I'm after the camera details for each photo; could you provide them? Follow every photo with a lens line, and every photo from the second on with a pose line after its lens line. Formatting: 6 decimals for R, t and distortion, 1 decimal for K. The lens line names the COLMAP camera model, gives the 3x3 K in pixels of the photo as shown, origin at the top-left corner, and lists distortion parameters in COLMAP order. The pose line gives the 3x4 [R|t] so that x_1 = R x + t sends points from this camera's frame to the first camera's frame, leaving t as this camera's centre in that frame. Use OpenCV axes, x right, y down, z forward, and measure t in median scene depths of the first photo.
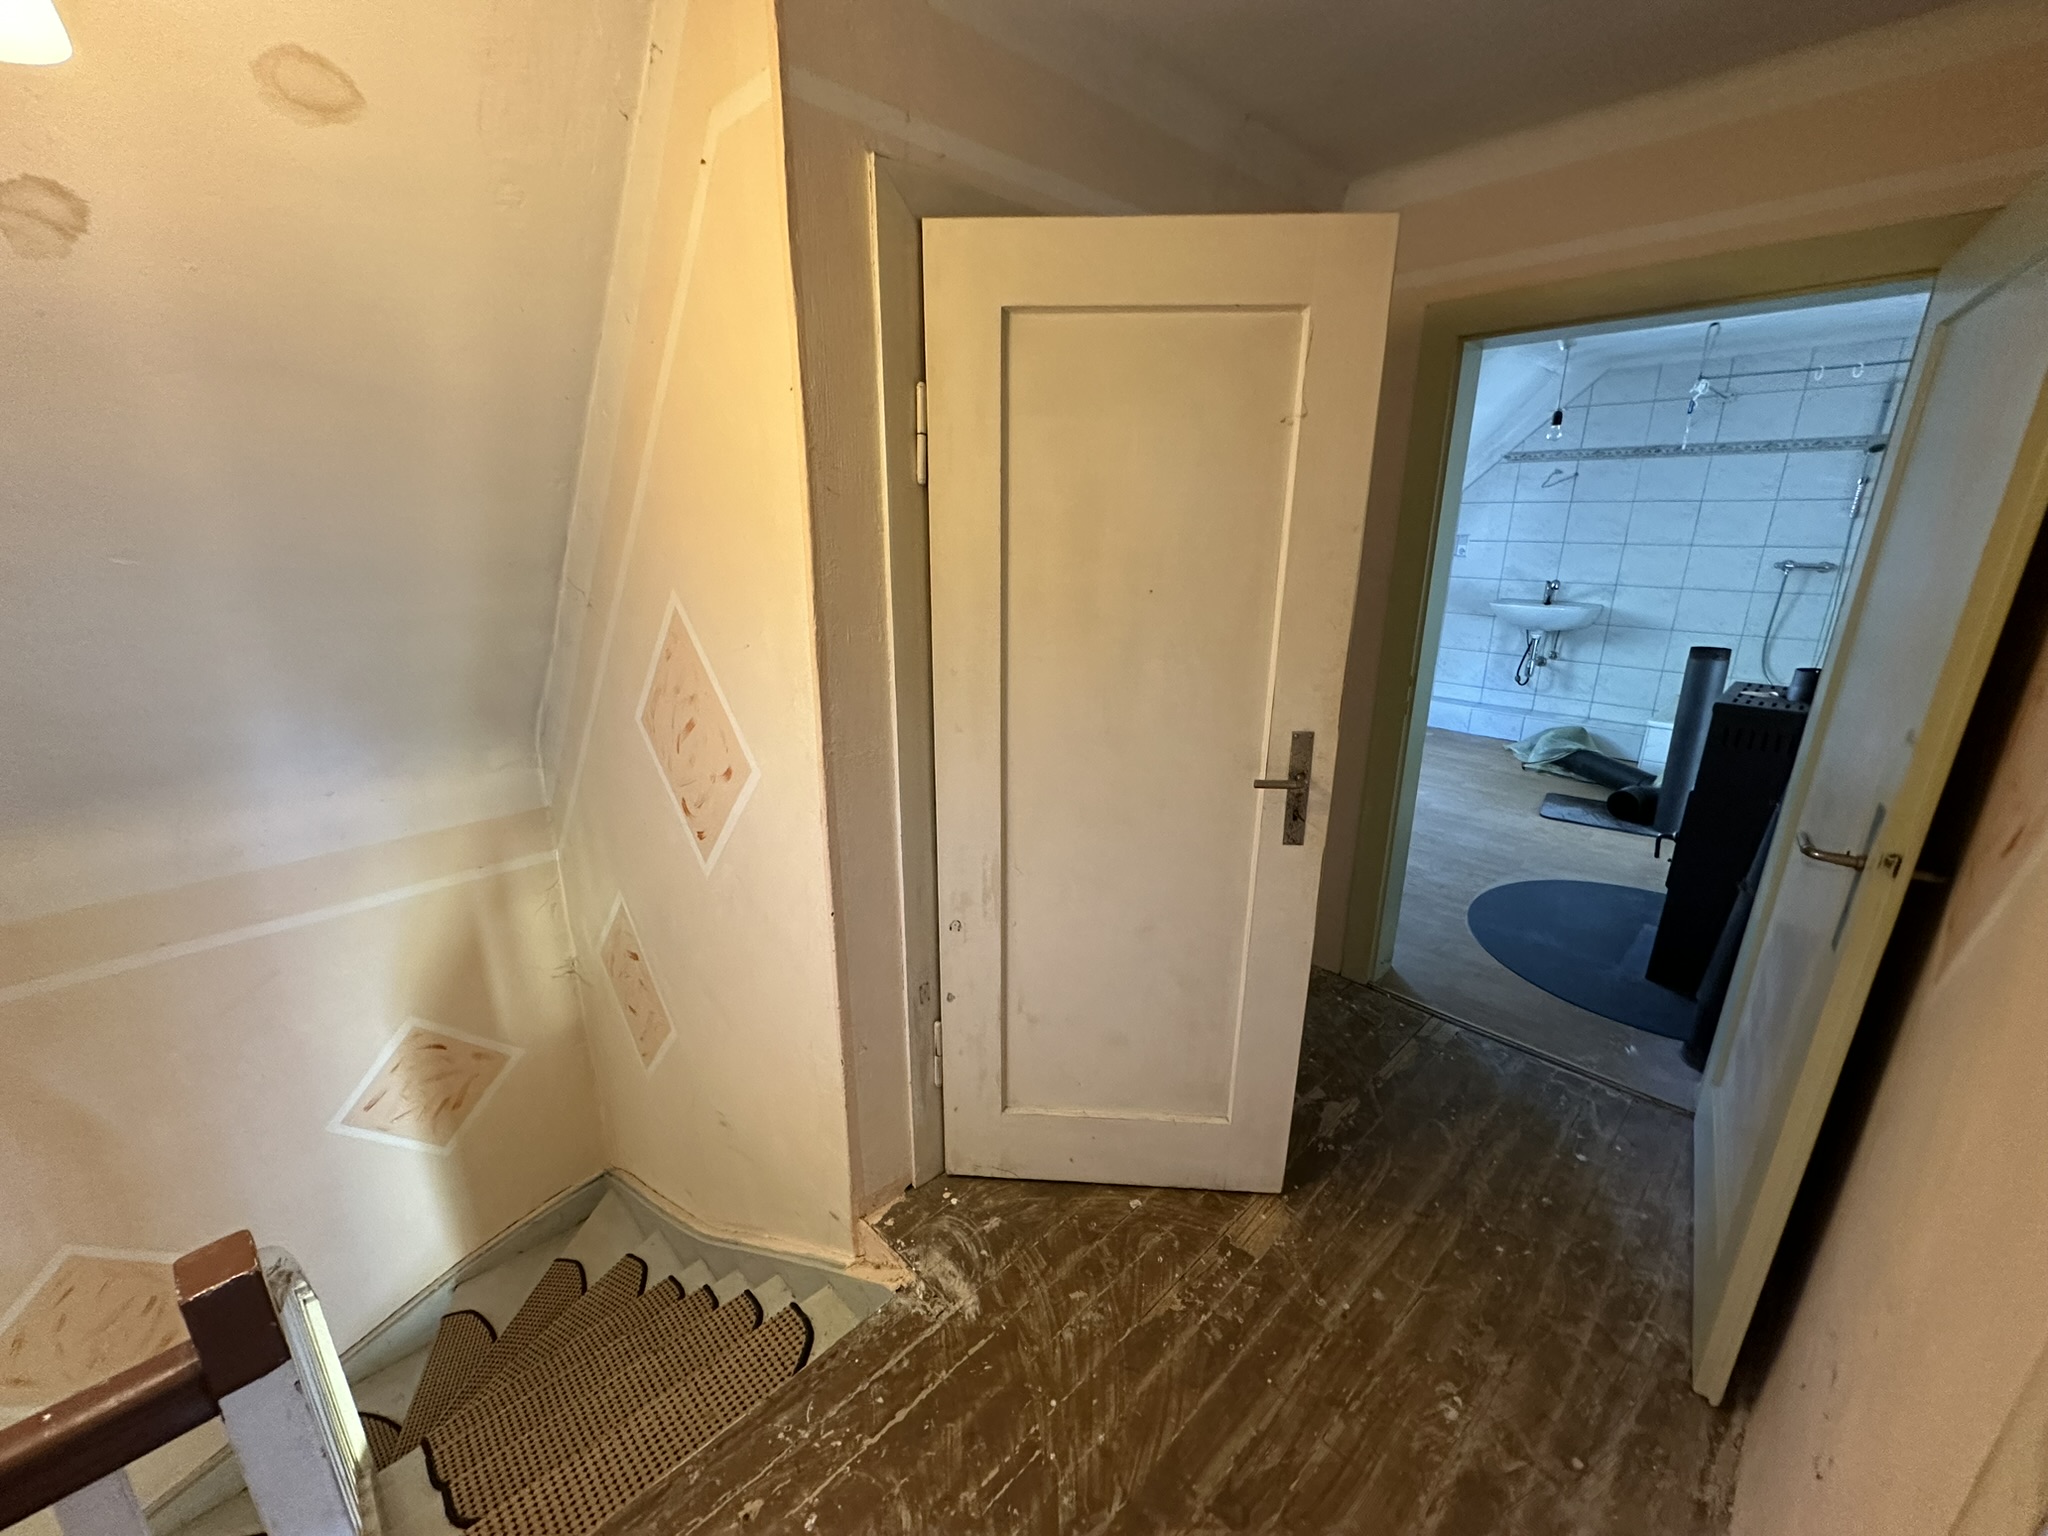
lens RADIAL K [[815.8, 0, 1018.1], [0, 815.8, 763.2], [0, 0, 1]] dist [-0.002655, 0.000854]
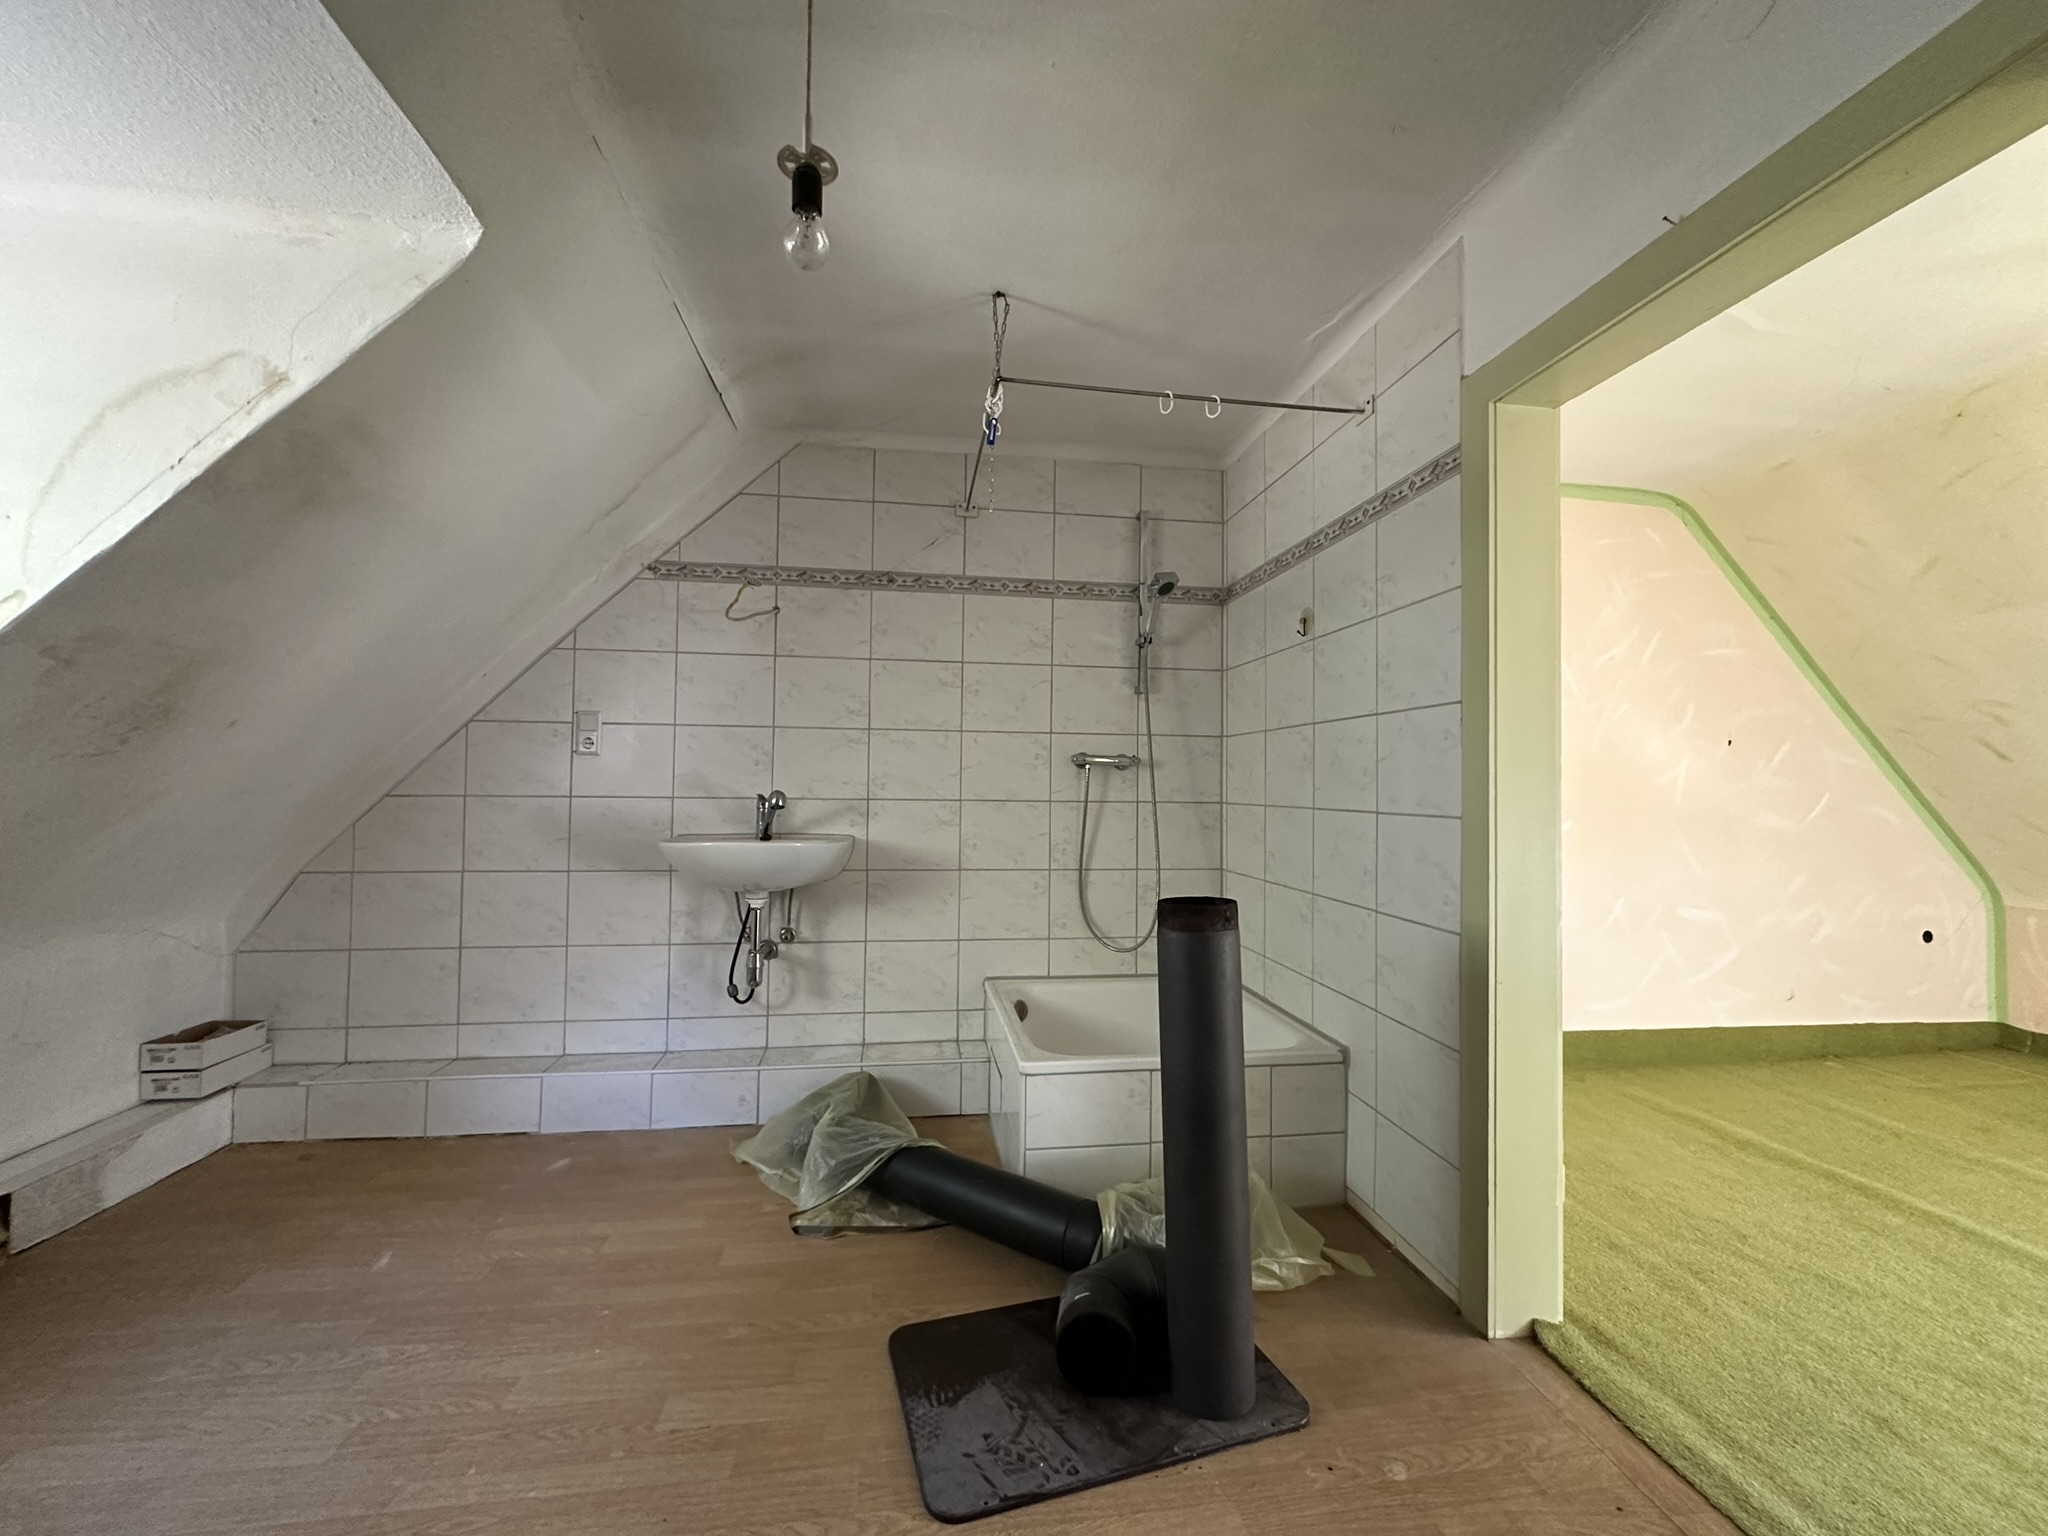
lens RADIAL K [[815.8, 0, 1024.9], [0, 815.8, 770.2], [0, 0, 1]] dist [-0.002655, 0.000854]
pose [[0.583771, 0.025617, 0.811514, 0.328776], [0.221701, 0.956489, -0.189676, -0.103921], [-0.781063, 0.290641, 0.552692, 0.579301]]
